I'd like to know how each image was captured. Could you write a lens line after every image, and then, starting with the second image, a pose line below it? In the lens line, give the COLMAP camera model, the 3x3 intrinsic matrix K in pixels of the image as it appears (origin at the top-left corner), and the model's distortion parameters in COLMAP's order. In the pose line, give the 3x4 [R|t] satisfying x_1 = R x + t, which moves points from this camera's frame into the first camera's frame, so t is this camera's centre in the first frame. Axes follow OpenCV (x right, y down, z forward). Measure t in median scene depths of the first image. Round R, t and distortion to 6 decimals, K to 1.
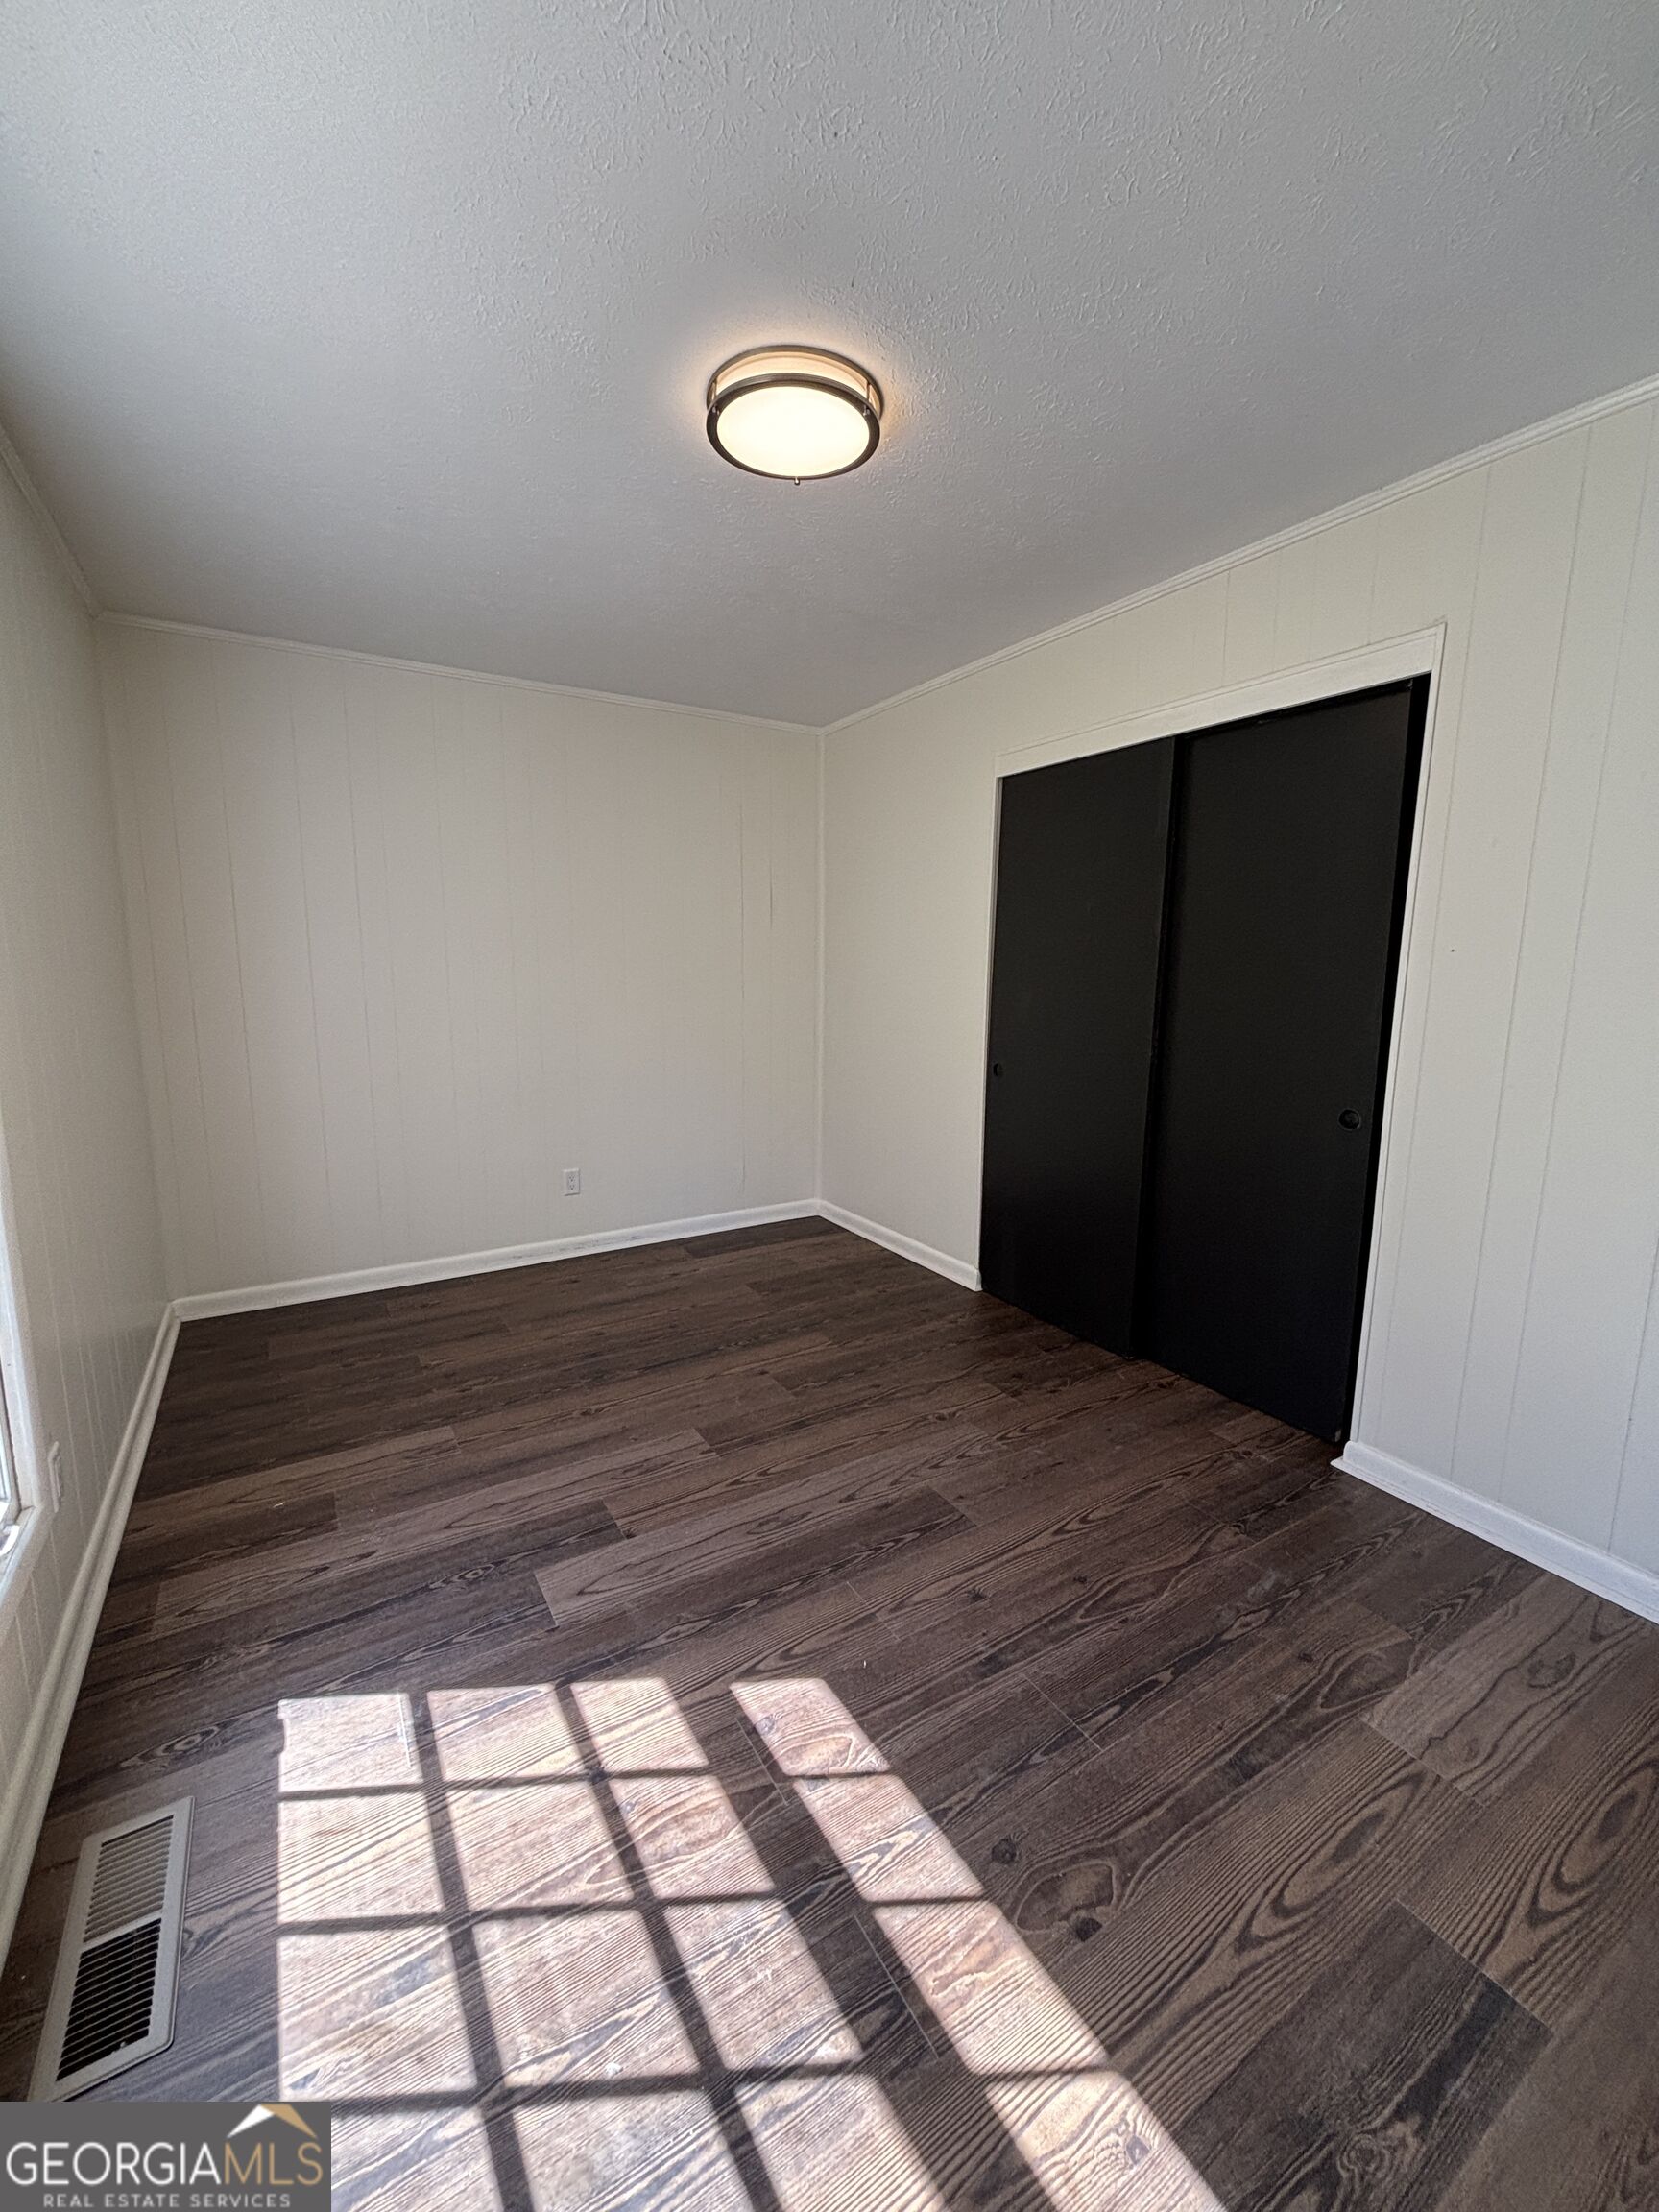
lens RADIAL K [[890.1, 0, 829.5], [0, 890.1, 1106.0], [0, 0, 1]] dist [-0.000969, 0.017509]
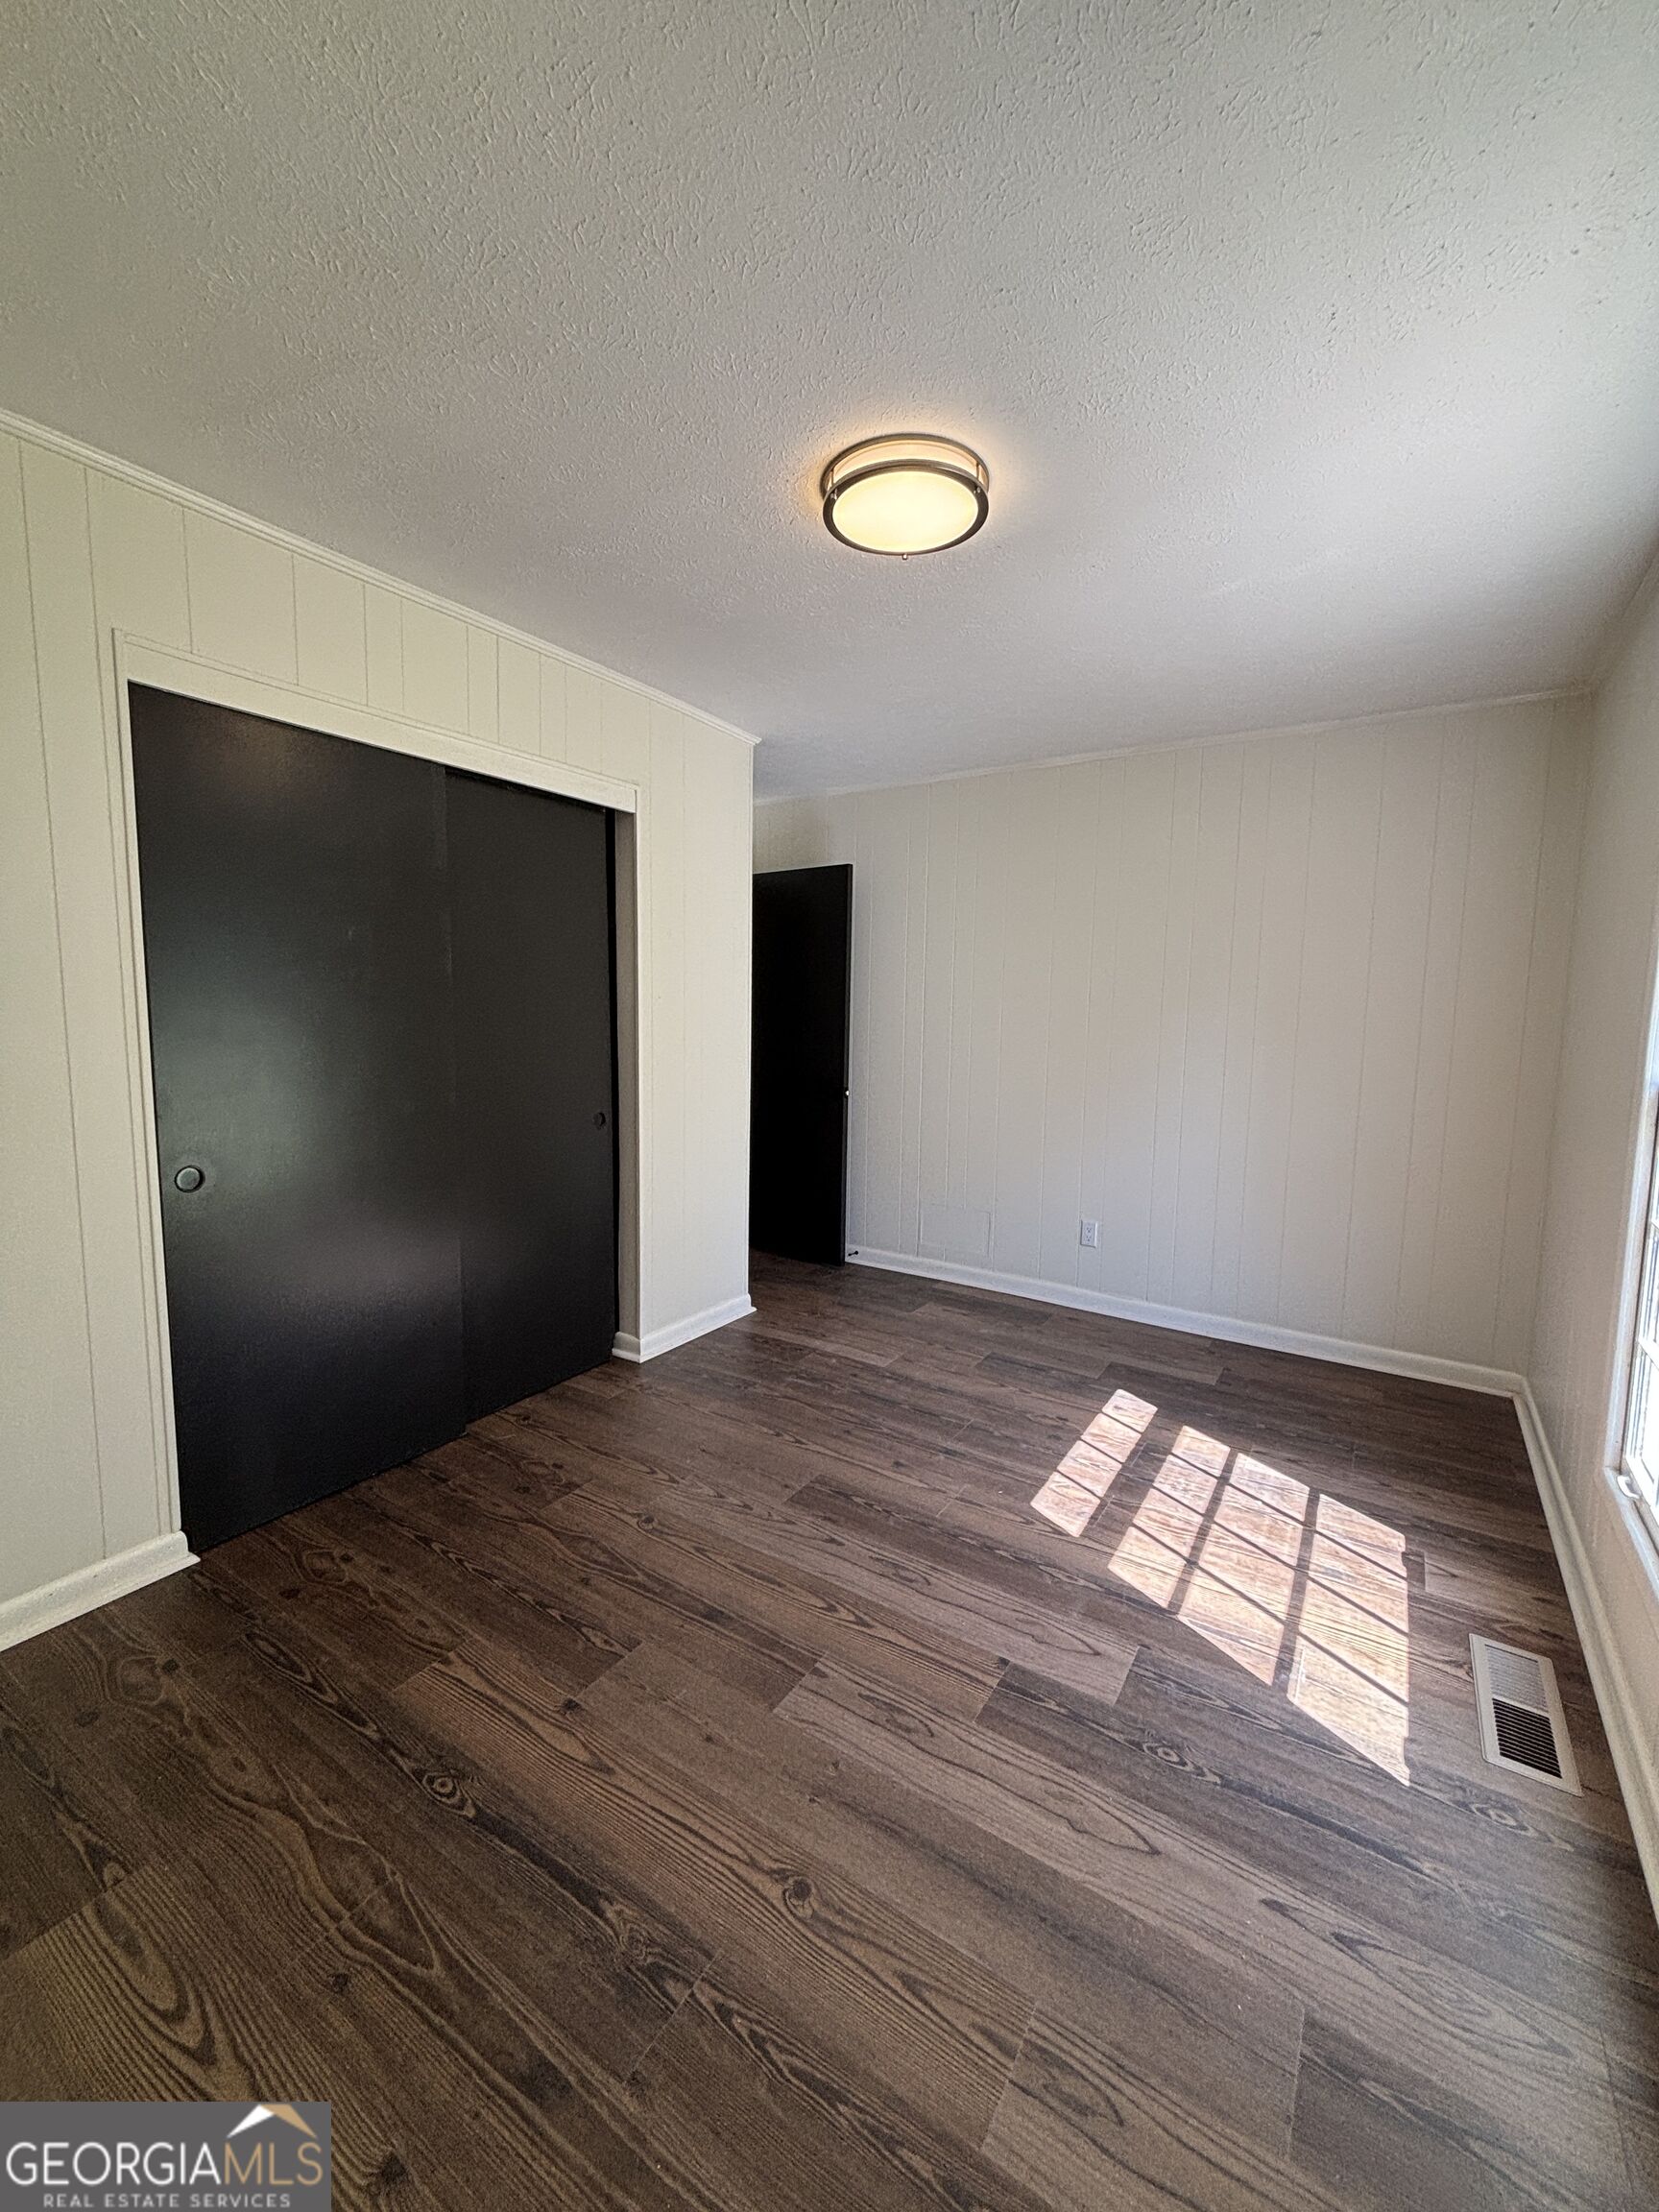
lens RADIAL K [[890.1, 0, 829.5], [0, 890.1, 1106.0], [0, 0, 1]] dist [-0.000969, 0.017509]
pose [[-0.420816, -0.120424, 0.899117, -0.967872], [0.132621, 0.972333, 0.192301, -0.272453], [-0.897399, 0.200165, -0.393202, 1.529083]]
